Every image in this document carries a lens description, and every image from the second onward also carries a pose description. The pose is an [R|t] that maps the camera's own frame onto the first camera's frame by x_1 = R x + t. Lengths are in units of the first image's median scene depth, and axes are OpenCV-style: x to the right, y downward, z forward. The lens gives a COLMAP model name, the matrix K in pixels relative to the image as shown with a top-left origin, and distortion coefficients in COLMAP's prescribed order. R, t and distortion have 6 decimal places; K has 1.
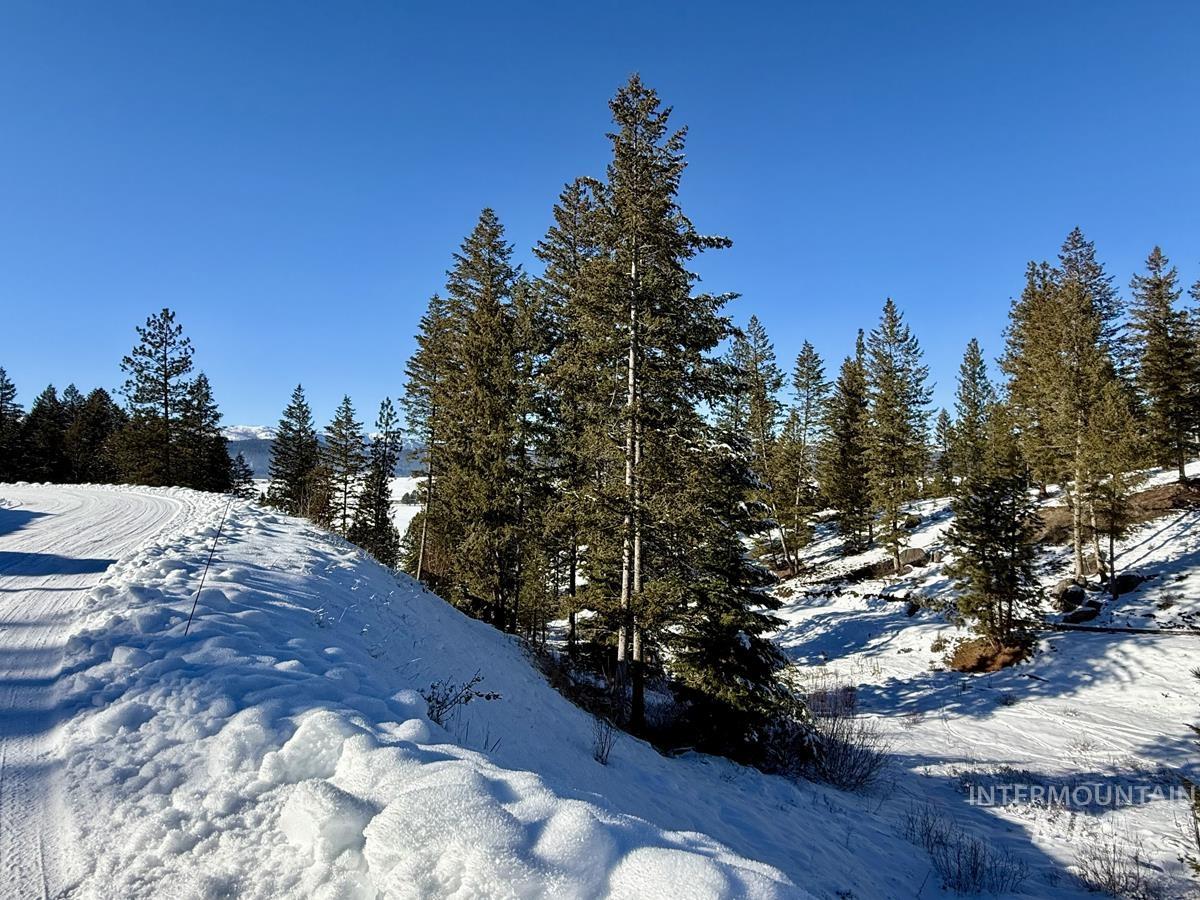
lens RADIAL K [[644.5, 0, 597.6], [0, 644.5, 452.2], [0, 0, 1]] dist [-0.000663, 0.002969]
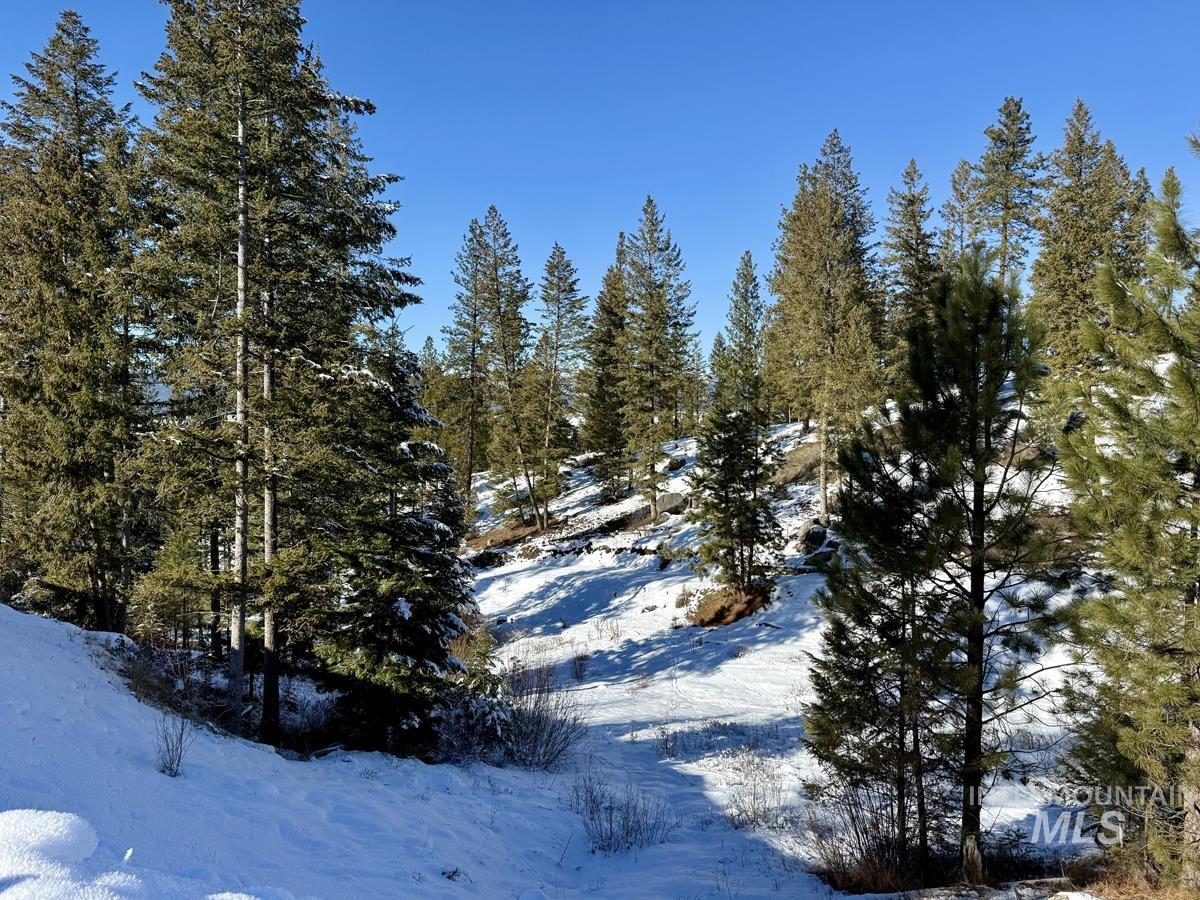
lens RADIAL K [[830.5, 0, 604.9], [0, 830.5, 453.4], [0, 0, 1]] dist [0.054772, -0.042696]
pose [[0.948940, -0.024339, 0.314515, 0.071229], [-0.002408, 0.996431, 0.084374, 0.001244], [-0.315446, -0.080823, 0.945495, -0.036565]]
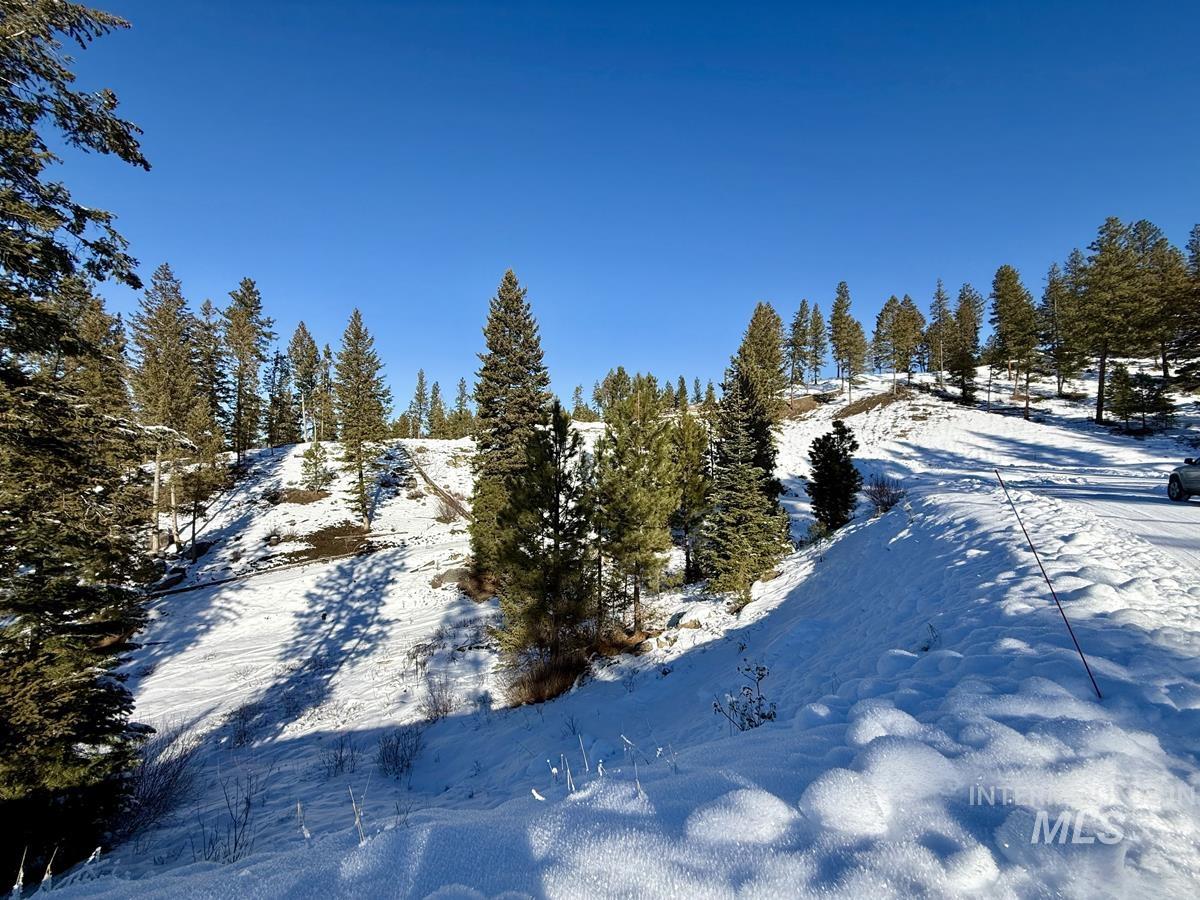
lens RADIAL K [[478.2, 0, 590.4], [0, 478.2, 447.4], [0, 0, 1]] dist [-0.001908, -0.000102]
pose [[0.030092, 0.039671, 0.998760, -0.132615], [-0.035034, 0.998640, -0.038610, 0.005769], [-0.998933, -0.033828, 0.031441, 0.175874]]
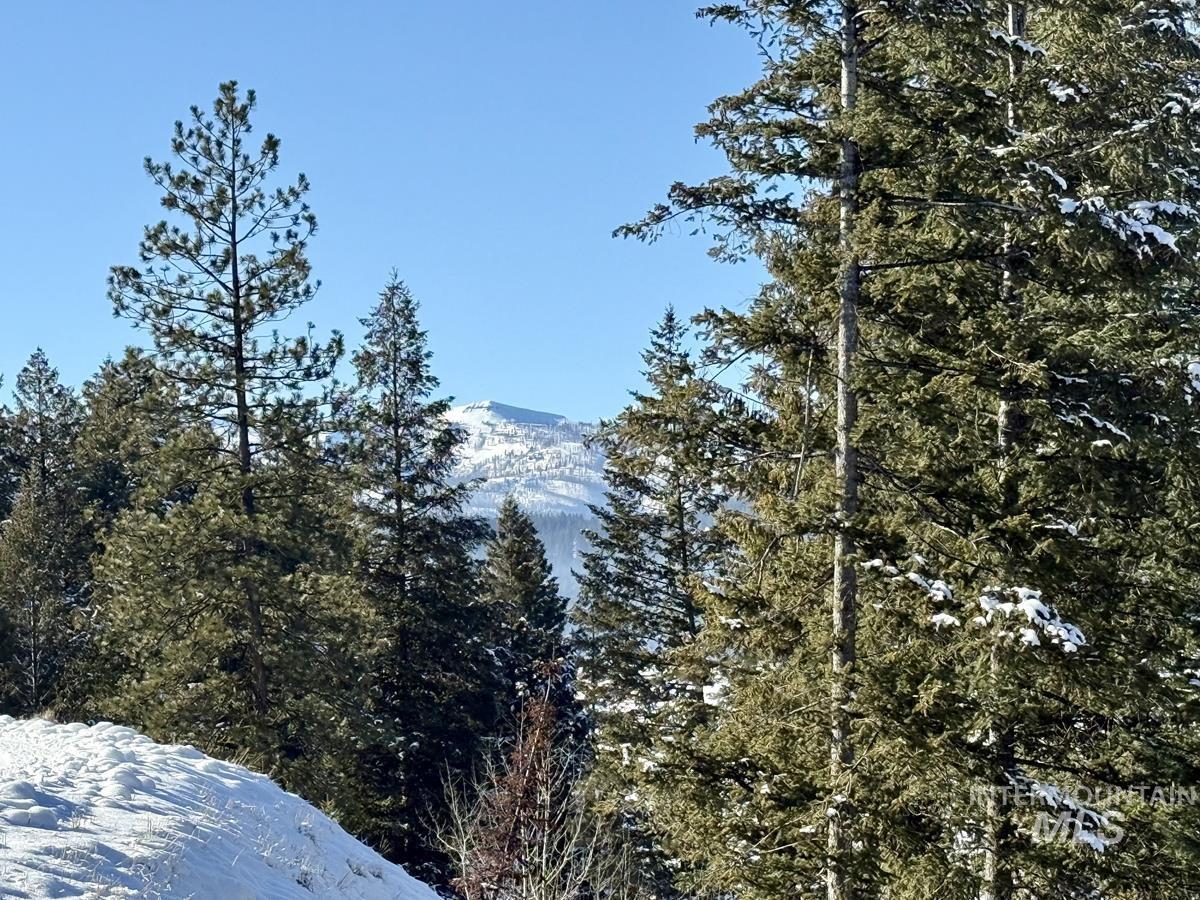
lens RADIAL K [[3342.2, 0, 598.8], [0, 3342.2, 452.9], [0, 0, 1]] dist [0.331982, 0.000000]
pose [[0.842894, -0.050178, -0.535734, 0.407283], [0.041221, 0.998738, -0.028689, -0.019531], [0.536498, 0.002098, 0.843899, -0.255725]]
